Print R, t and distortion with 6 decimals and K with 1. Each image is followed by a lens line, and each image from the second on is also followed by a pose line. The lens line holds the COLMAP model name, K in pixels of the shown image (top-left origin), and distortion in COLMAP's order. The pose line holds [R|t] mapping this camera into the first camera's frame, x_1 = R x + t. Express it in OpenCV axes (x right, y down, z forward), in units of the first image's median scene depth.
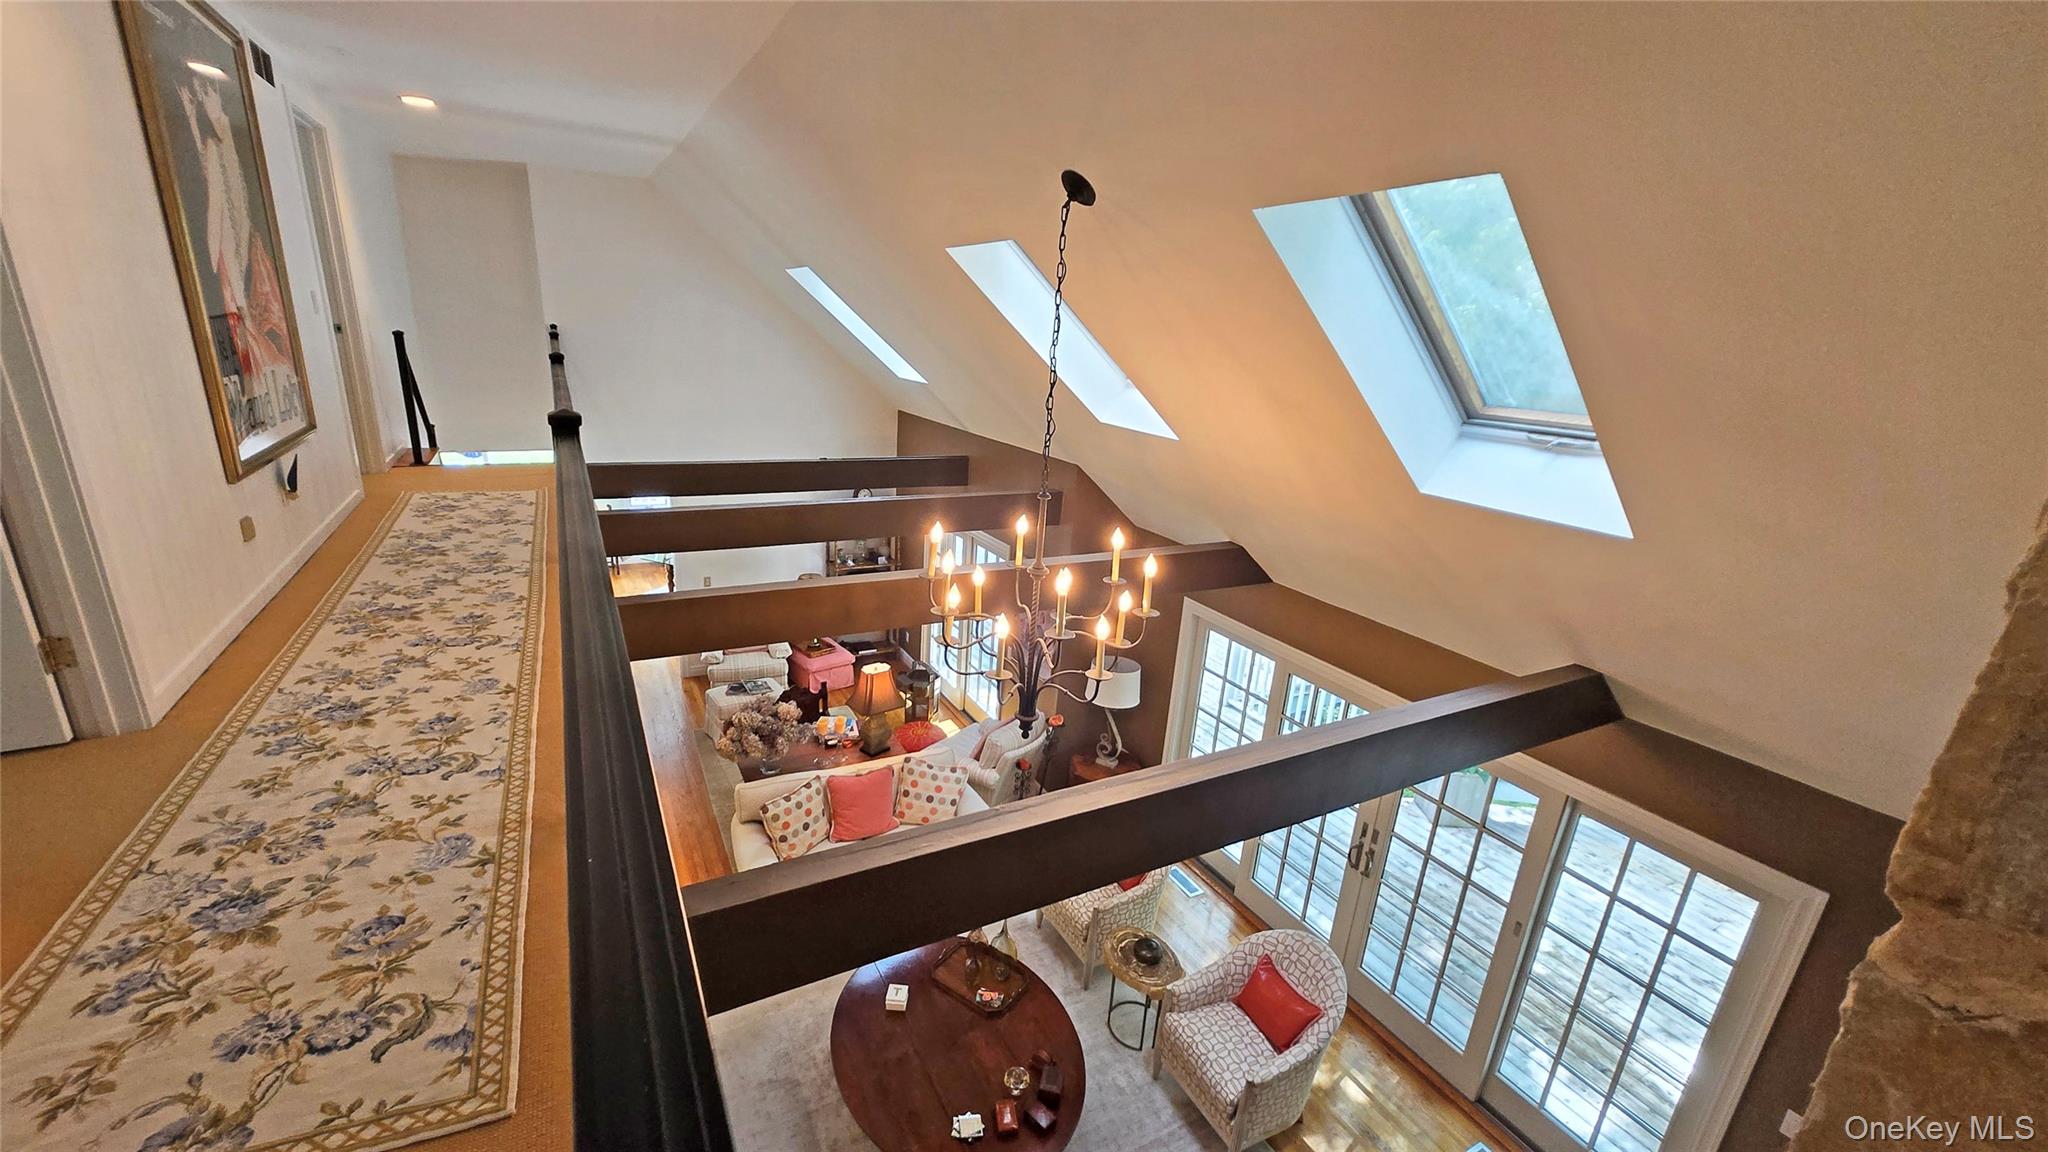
lens RADIAL K [[803.8, 0, 1016.7], [0, 803.8, 586.4], [0, 0, 1]] dist [0.002462, -0.000431]
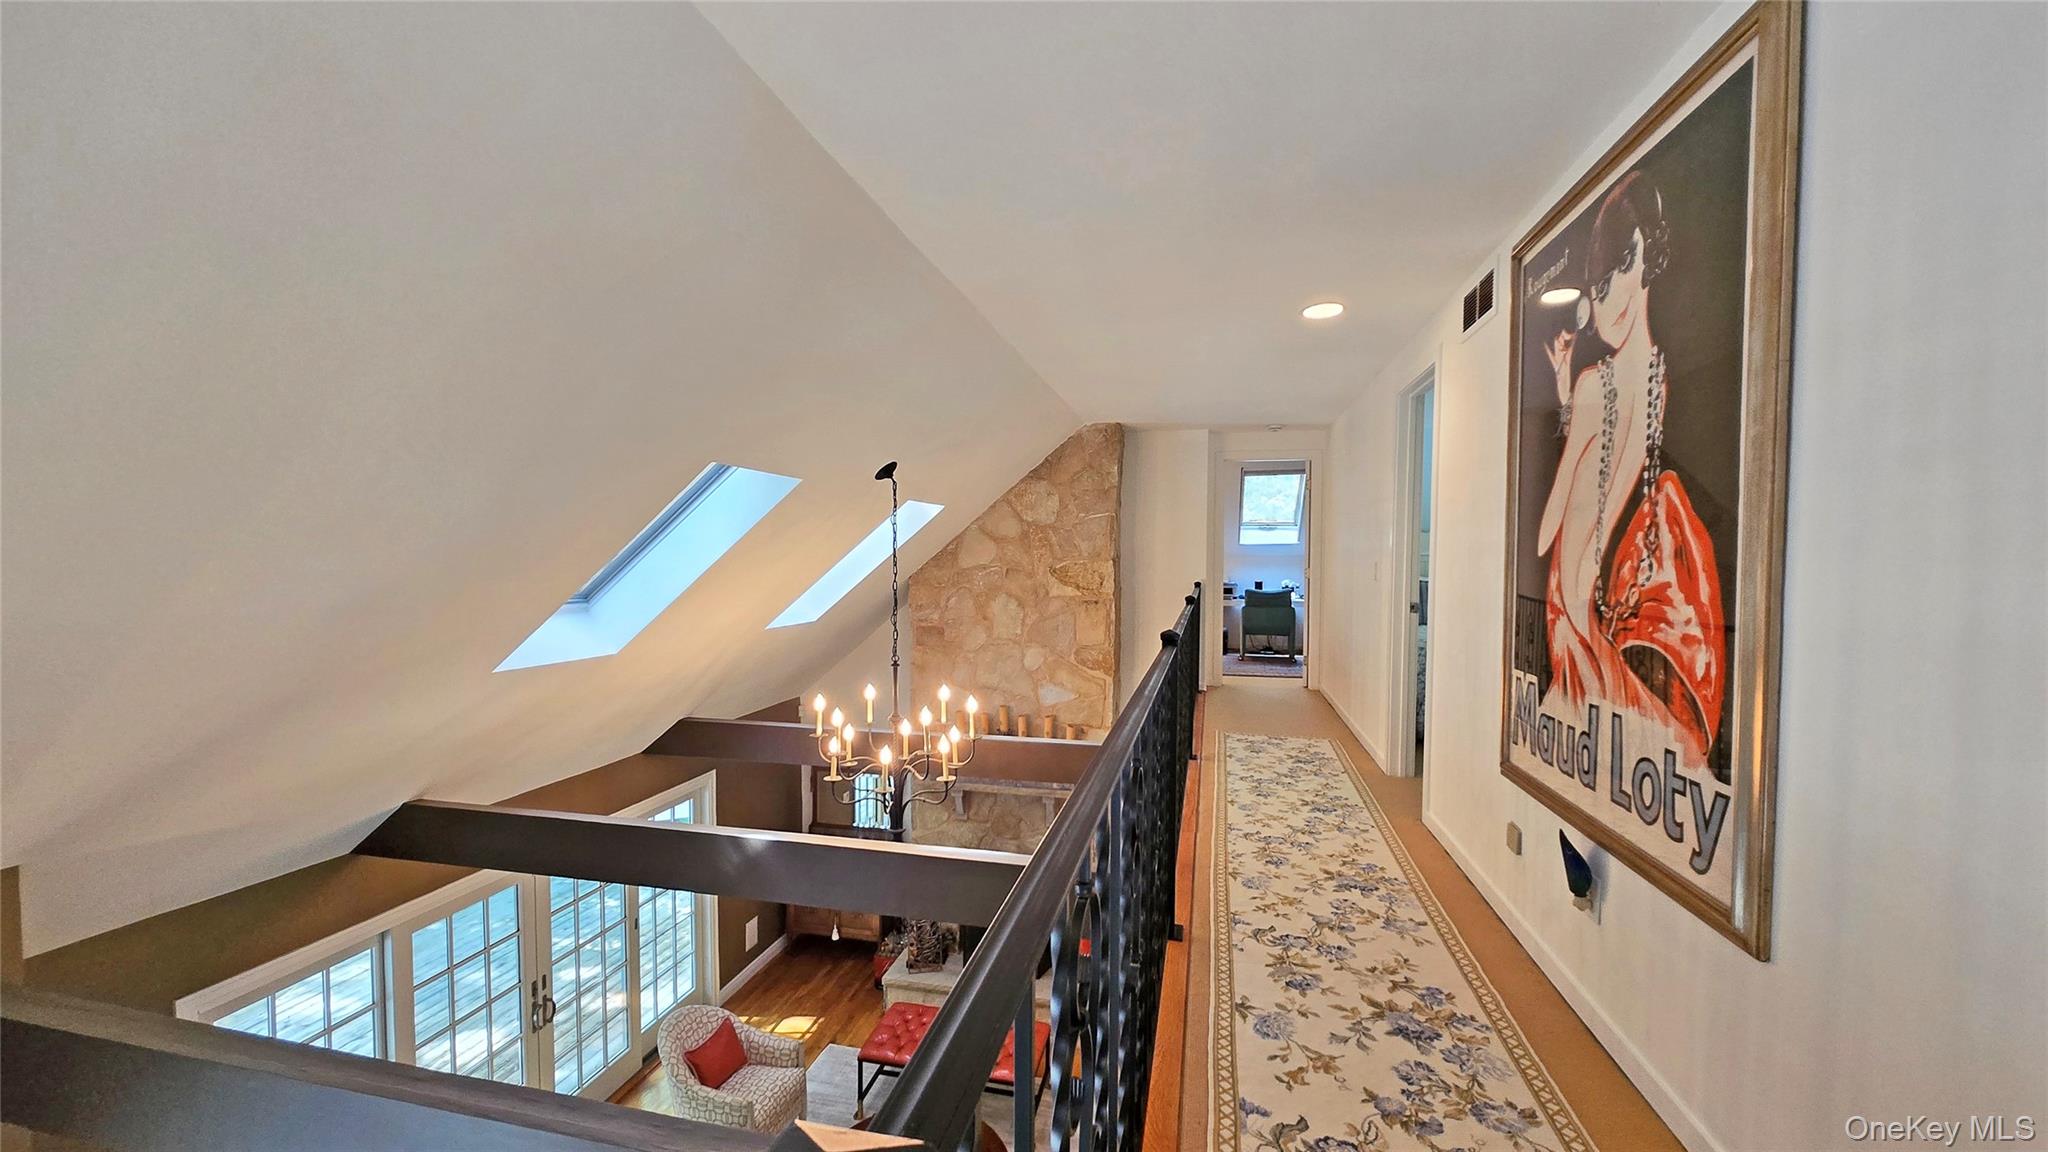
lens RADIAL K [[803.8, 0, 1016.7], [0, 803.8, 586.4], [0, 0, 1]] dist [0.002462, -0.000431]
pose [[-0.736593, -0.090457, 0.670260, -1.047383], [0.157314, 0.940921, 0.299868, -0.620880], [-0.657787, 0.326322, -0.678845, 1.726614]]
